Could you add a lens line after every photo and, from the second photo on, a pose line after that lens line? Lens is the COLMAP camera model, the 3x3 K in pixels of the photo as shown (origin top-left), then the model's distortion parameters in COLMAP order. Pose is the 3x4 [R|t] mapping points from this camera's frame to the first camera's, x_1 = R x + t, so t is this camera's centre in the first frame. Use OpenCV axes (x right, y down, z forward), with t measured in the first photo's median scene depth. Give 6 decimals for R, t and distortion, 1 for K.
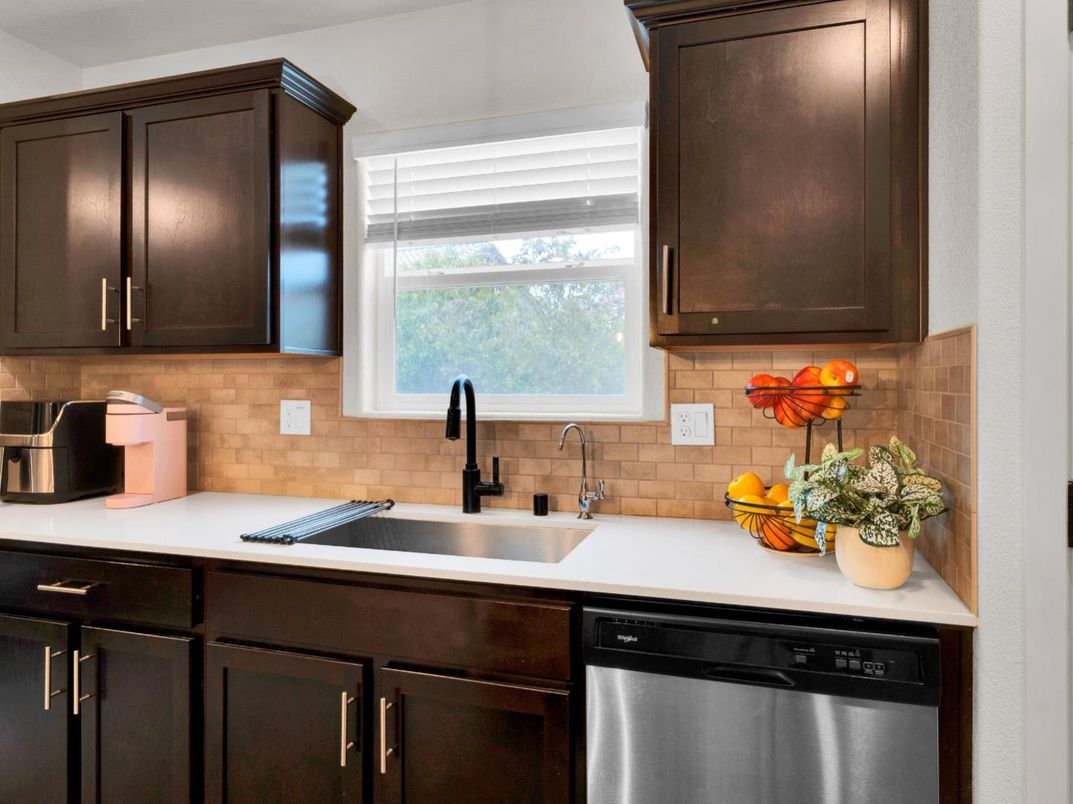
lens RADIAL K [[683.0, 0, 537.3], [0, 683.0, 392.4], [0, 0, 1]] dist [-0.003437, -0.001368]
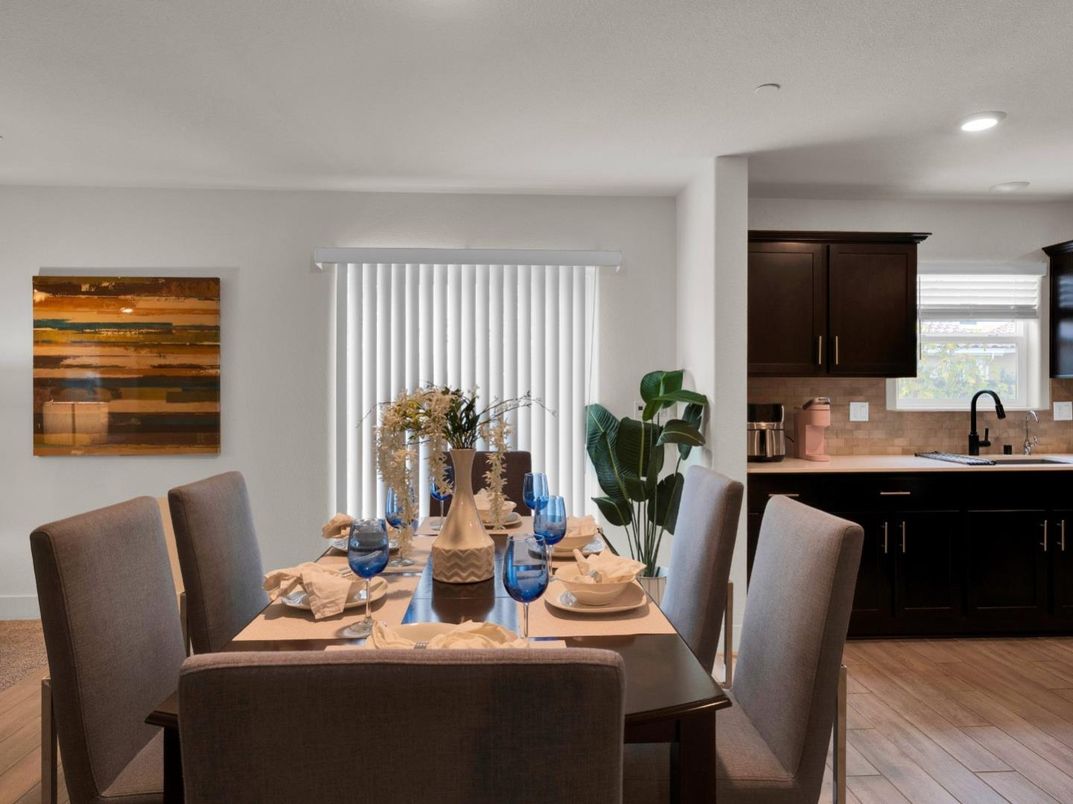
lens RADIAL K [[683.0, 0, 535.3], [0, 683.0, 402.3], [0, 0, 1]] dist [-0.003437, -0.001368]
pose [[0.942698, -0.009081, 0.333523, -1.972275], [0.005671, 0.999921, 0.011198, -0.015816], [-0.333598, -0.008665, 0.942675, -0.485544]]
